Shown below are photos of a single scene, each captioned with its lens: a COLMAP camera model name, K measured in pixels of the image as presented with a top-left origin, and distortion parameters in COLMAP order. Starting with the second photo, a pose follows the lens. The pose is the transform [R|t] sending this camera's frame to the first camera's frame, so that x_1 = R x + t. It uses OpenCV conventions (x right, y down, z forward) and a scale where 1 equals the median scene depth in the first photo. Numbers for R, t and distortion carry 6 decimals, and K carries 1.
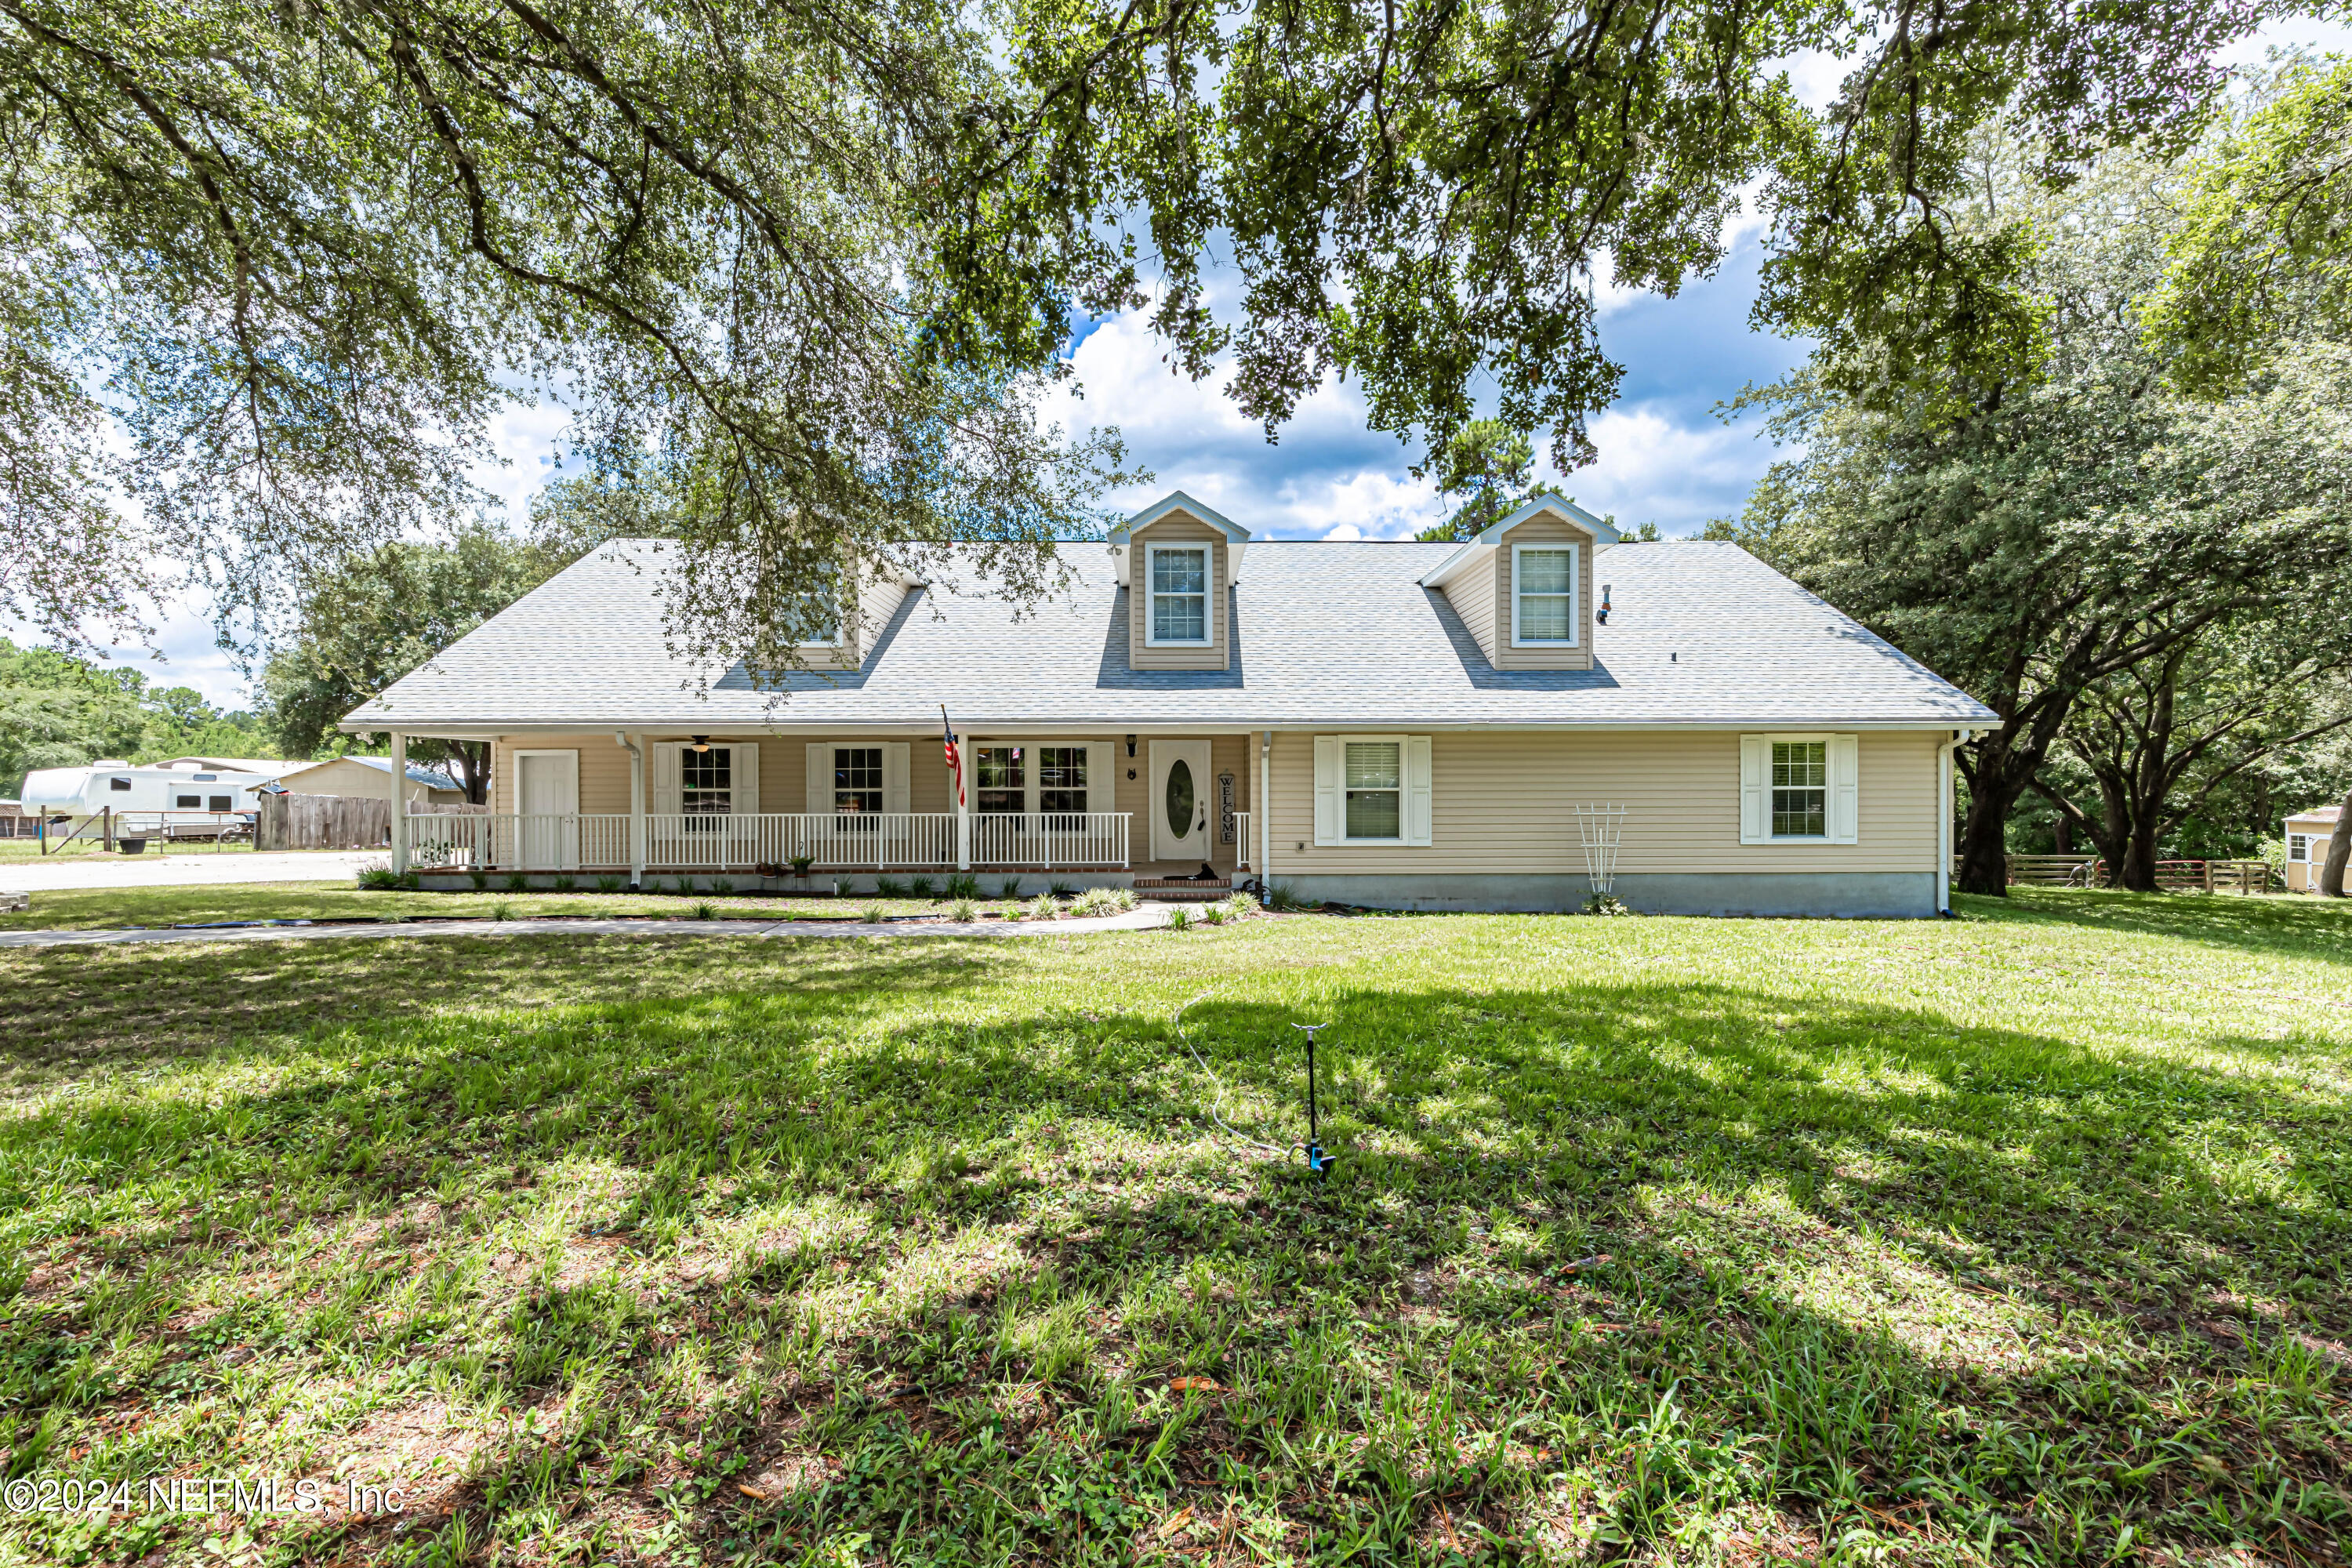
lens RADIAL K [[1112.2, 0, 1176.0], [0, 1112.2, 784.0], [0, 0, 1]] dist [0.002027, -0.000422]
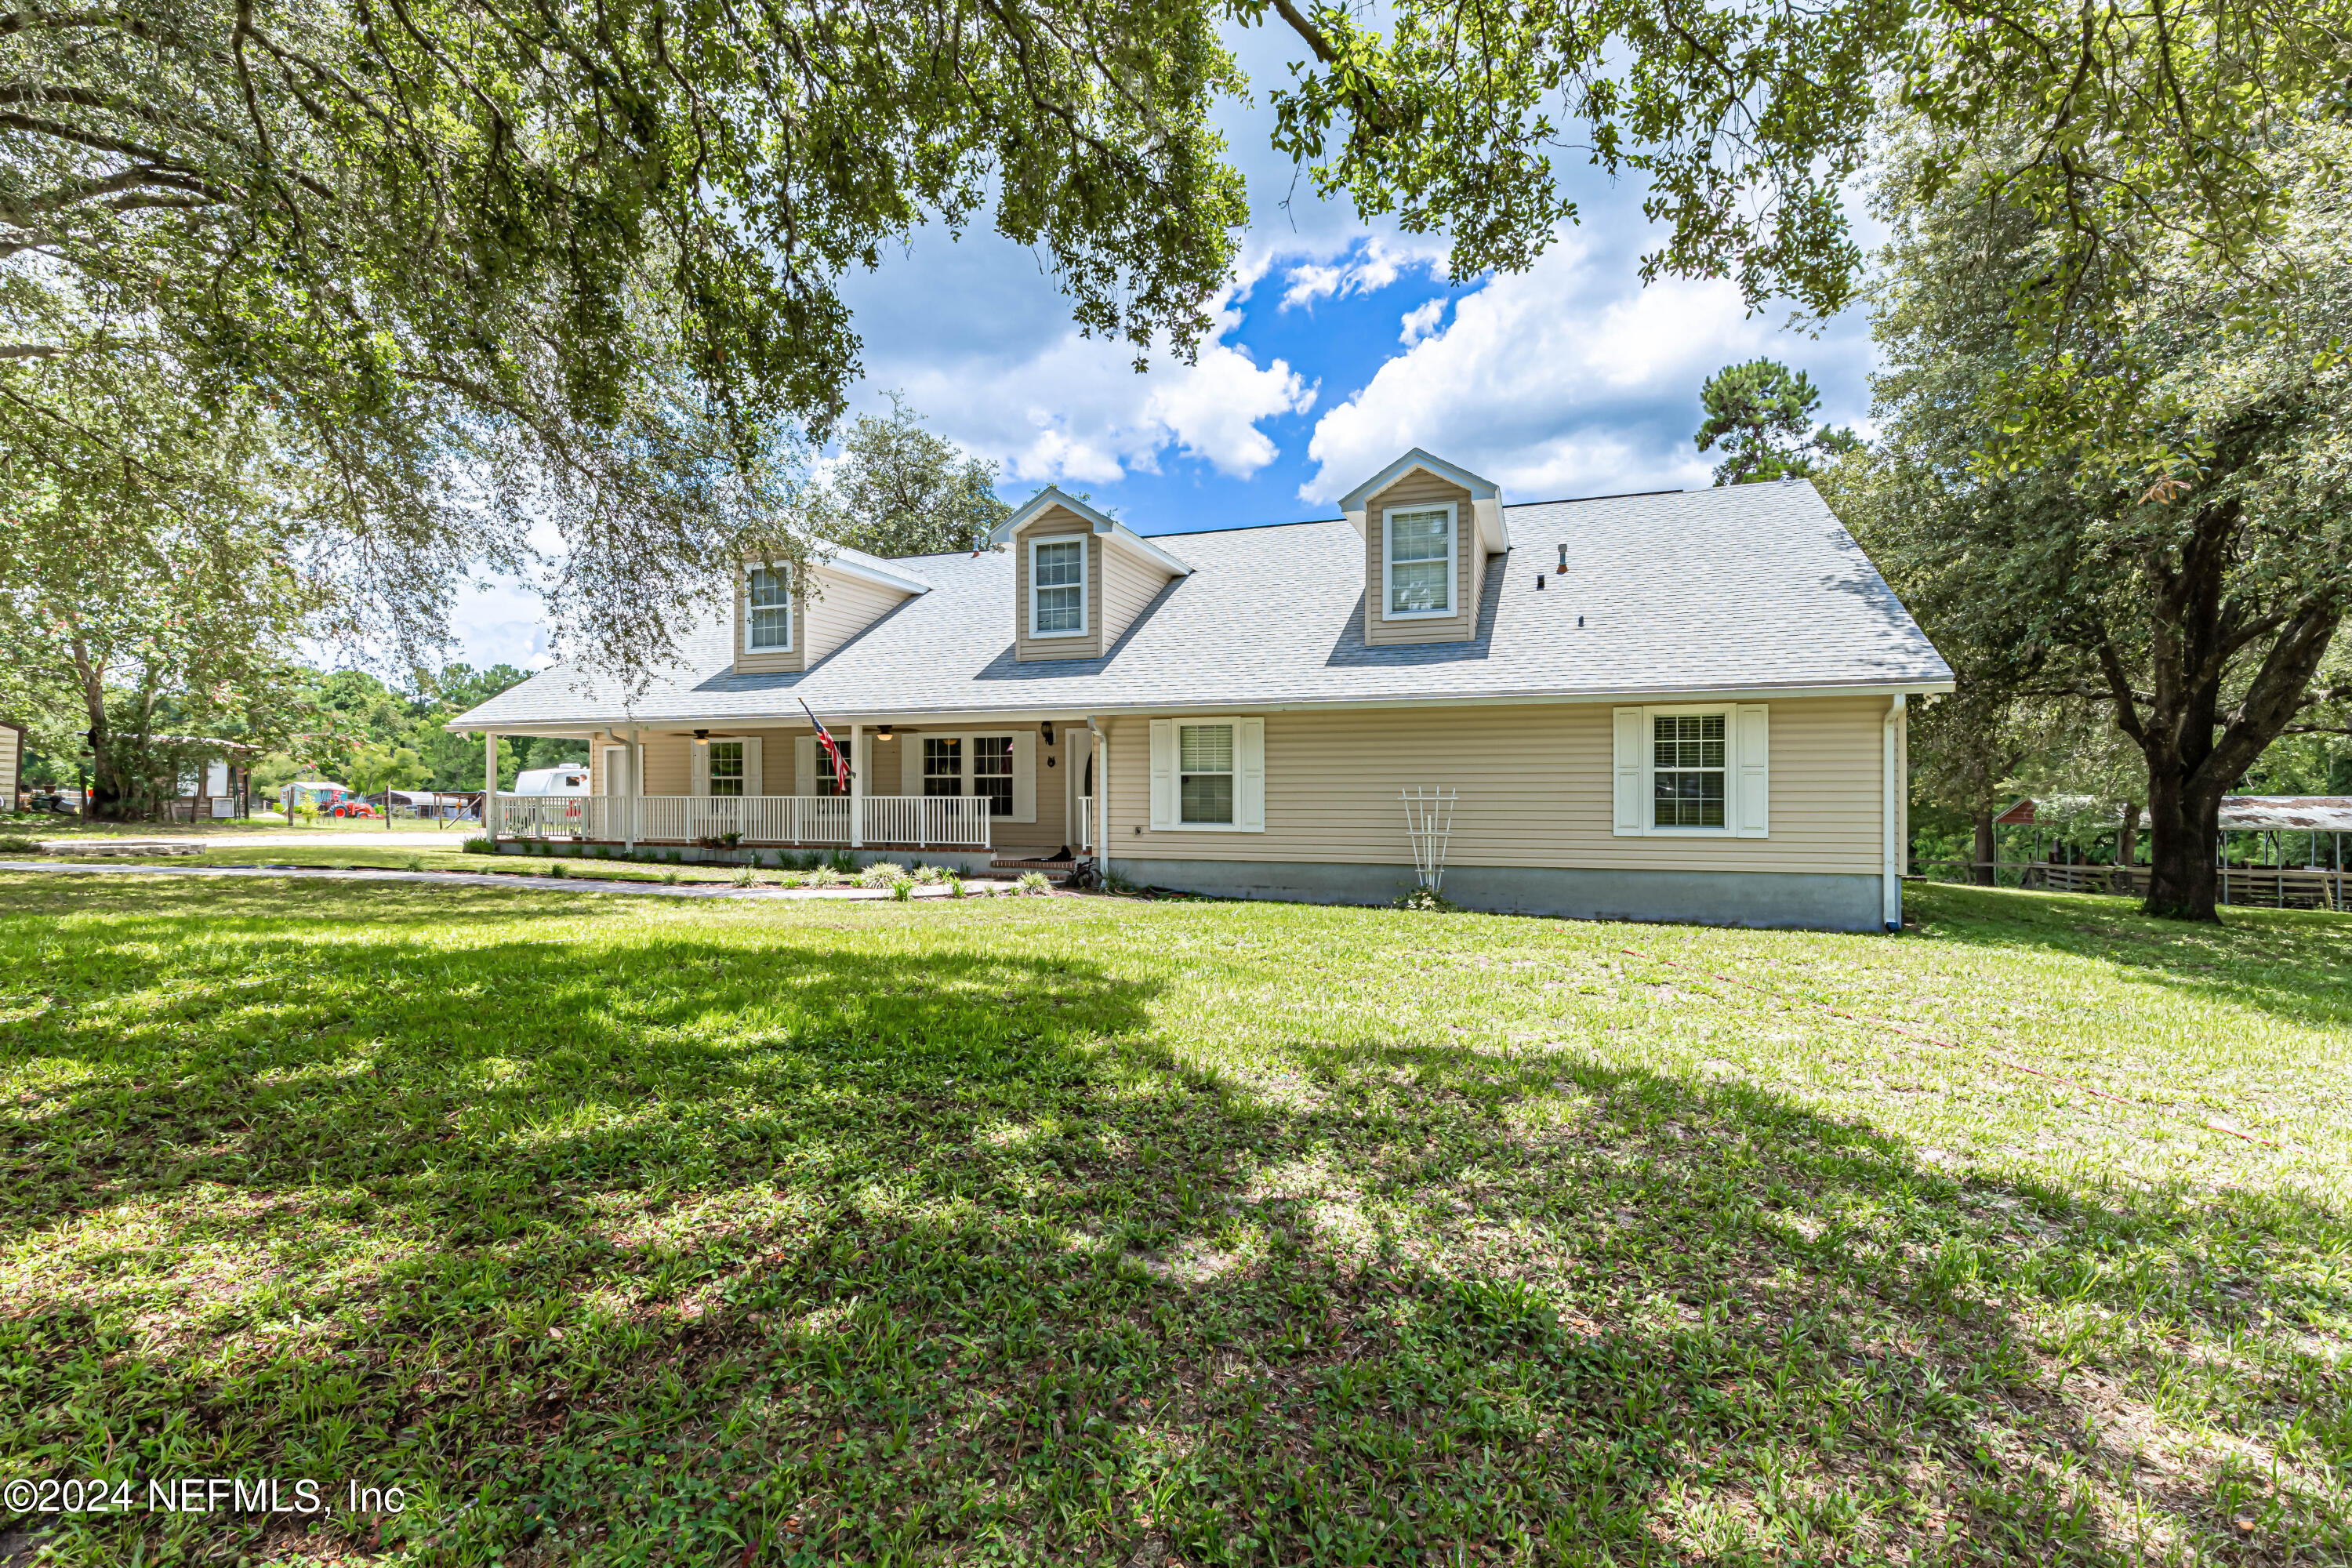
lens RADIAL K [[1112.2, 0, 1176.0], [0, 1112.2, 784.0], [0, 0, 1]] dist [0.002027, -0.000422]
pose [[0.932127, -0.000601, -0.362132, 0.531199], [-0.000449, 0.999996, -0.002817, 0.017926], [0.362132, 0.002789, 0.932122, 0.083369]]
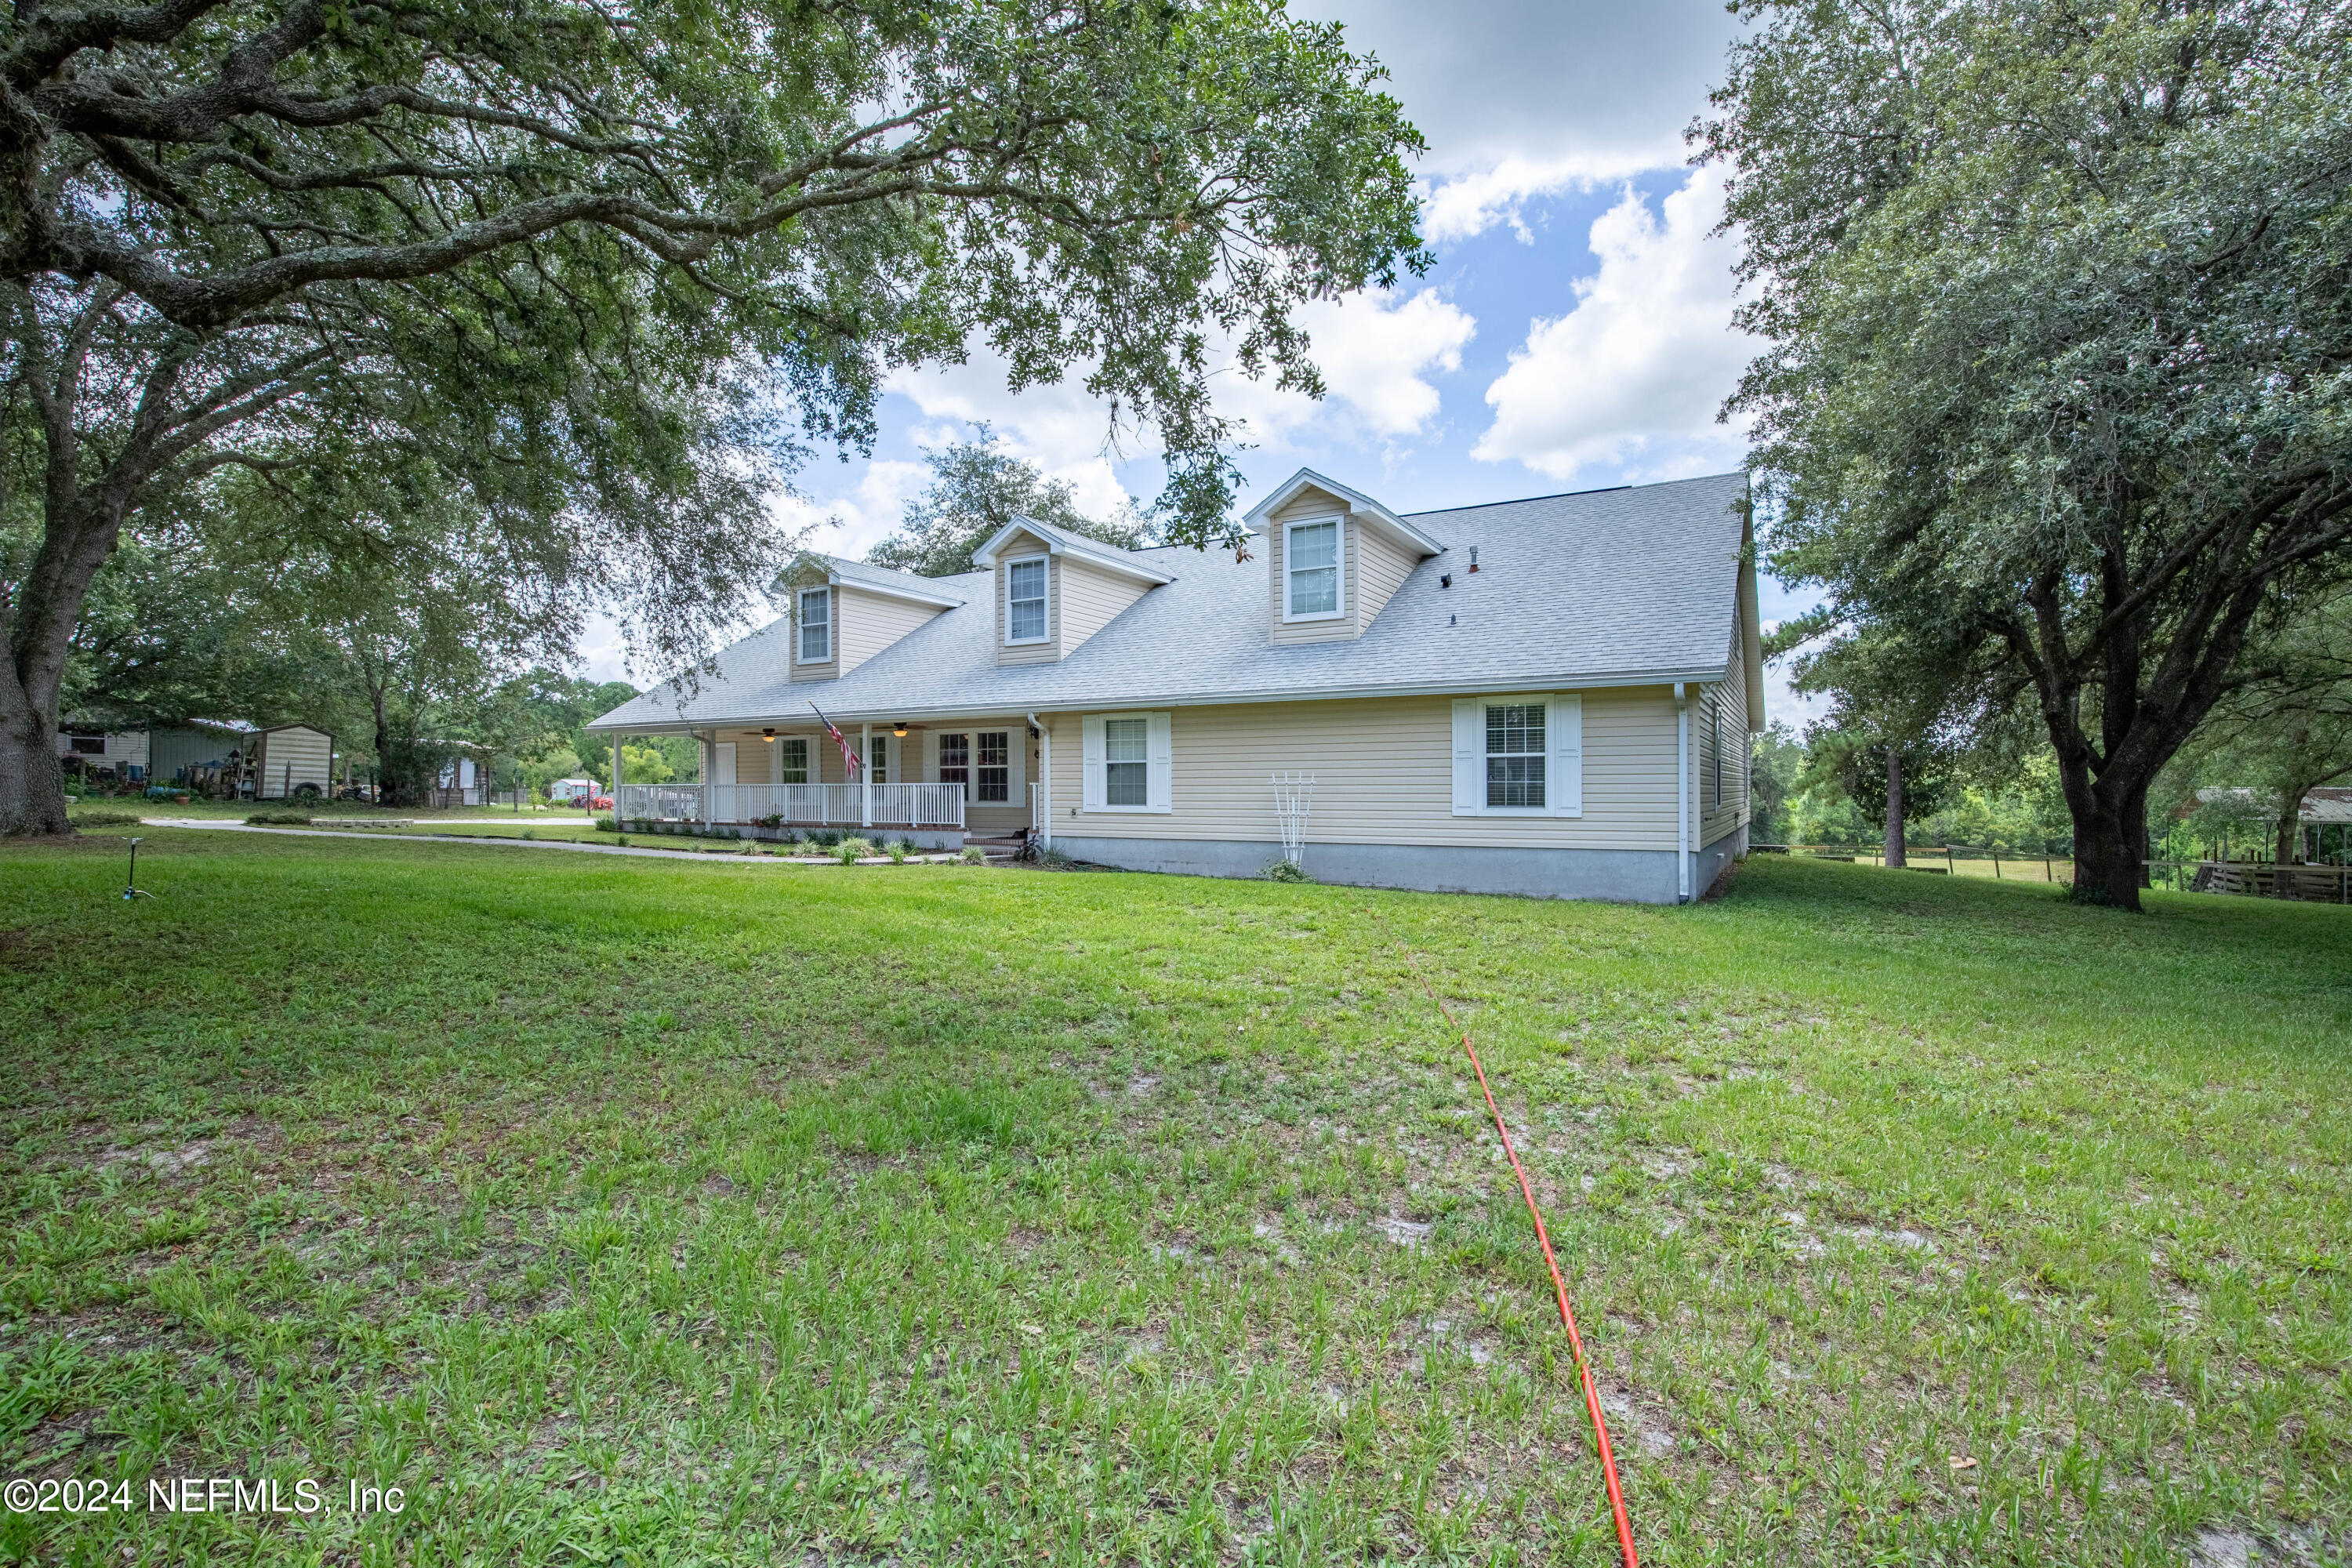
lens RADIAL K [[1138.5, 0, 1180.7], [0, 1138.5, 784.3], [0, 0, 1]] dist [-0.049757, 0.011965]
pose [[0.844925, -0.001057, -0.534883, 0.870608], [0.000390, 0.999999, -0.001360, 0.030816], [0.534884, 0.000941, 0.844925, 0.074791]]
